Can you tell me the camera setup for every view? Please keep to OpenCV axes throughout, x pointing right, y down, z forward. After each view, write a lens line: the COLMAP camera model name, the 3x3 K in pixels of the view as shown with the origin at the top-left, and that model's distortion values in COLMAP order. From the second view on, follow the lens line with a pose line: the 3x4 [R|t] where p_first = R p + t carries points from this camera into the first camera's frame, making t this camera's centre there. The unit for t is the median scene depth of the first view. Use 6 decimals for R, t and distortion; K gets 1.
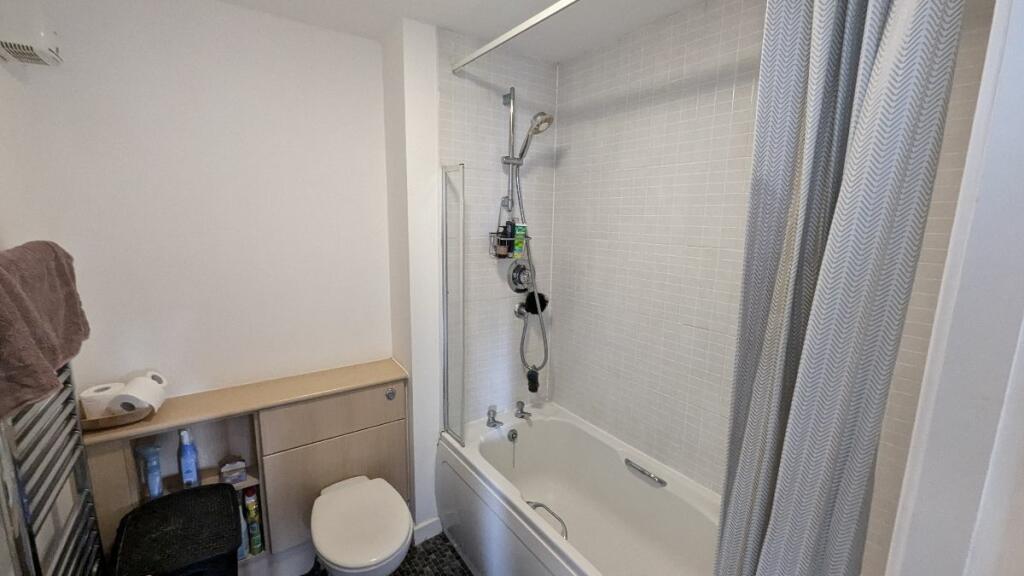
lens RADIAL K [[420.3, 0, 513.6], [0, 420.3, 287.2], [0, 0, 1]] dist [-0.003113, 0.001471]
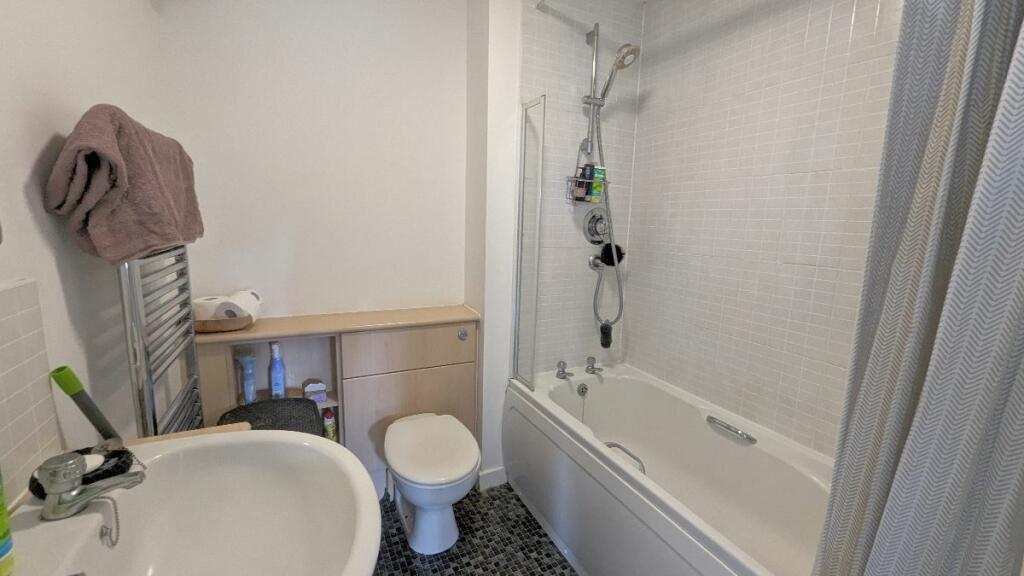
lens RADIAL K [[420.3, 0, 514.3], [0, 420.3, 288.9], [0, 0, 1]] dist [-0.003113, 0.001471]
pose [[0.988528, 0.035470, -0.146812, -0.026547], [-0.037350, 0.999251, -0.010070, 0.149746], [0.146345, 0.015438, 0.989113, 0.023135]]
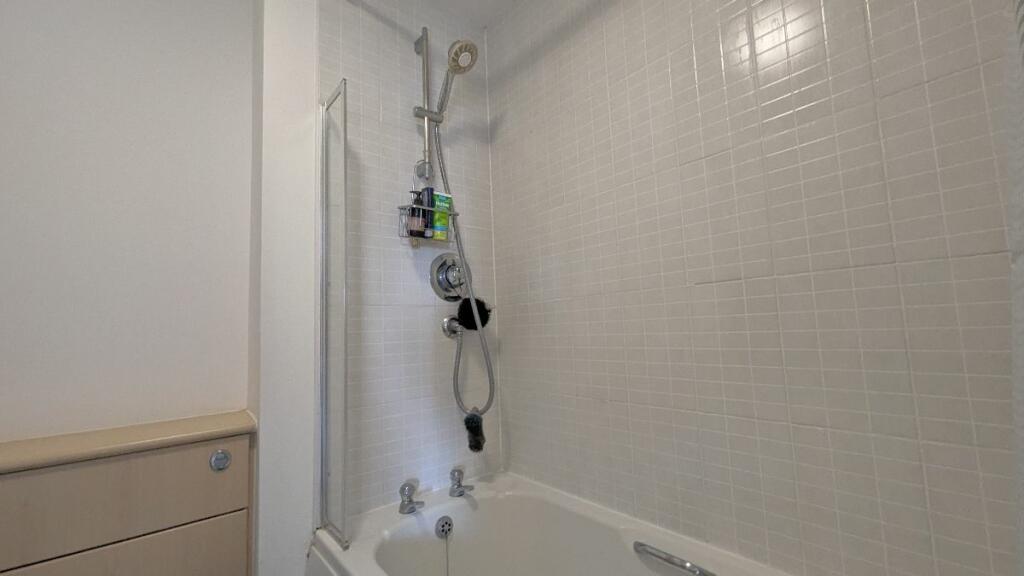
lens RADIAL K [[420.3, 0, 513.3], [0, 420.3, 288.1], [0, 0, 1]] dist [-0.003113, 0.001471]
pose [[0.994765, -0.050472, 0.088853, 0.065653], [0.072091, 0.962872, -0.260153, 0.203624], [-0.072424, 0.265197, 0.961470, 0.354255]]
